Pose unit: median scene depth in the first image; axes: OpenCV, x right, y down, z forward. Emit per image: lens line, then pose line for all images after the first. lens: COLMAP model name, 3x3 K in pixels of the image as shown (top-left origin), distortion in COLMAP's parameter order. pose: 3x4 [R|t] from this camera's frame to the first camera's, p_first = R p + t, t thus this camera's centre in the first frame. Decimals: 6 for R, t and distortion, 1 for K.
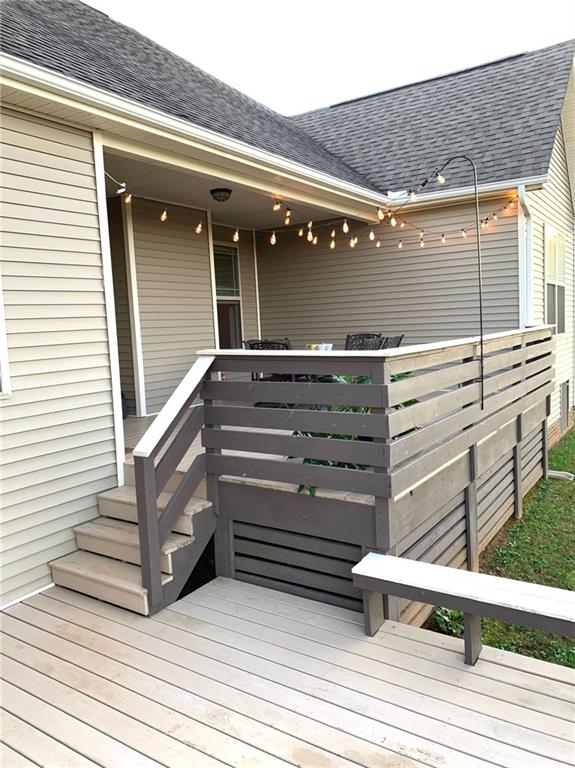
lens RADIAL K [[589.5, 0, 287.0], [0, 589.5, 376.2], [0, 0, 1]] dist [0.055985, -0.087601]
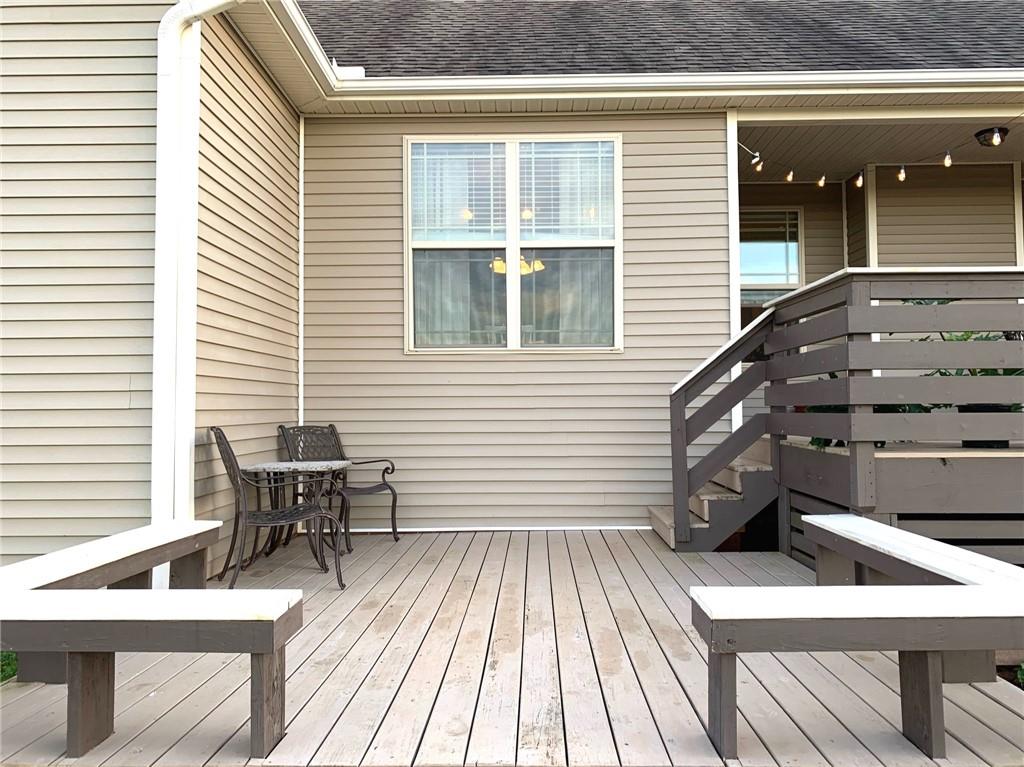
lens RADIAL K [[786.0, 0, 516.6], [0, 786.0, 375.4], [0, 0, 1]] dist [0.055985, -0.087601]
pose [[0.538245, 0.004010, -0.842779, 0.662190], [-0.088405, 0.994741, -0.051727, 0.160576], [0.838139, 0.102348, 0.535769, -0.014151]]
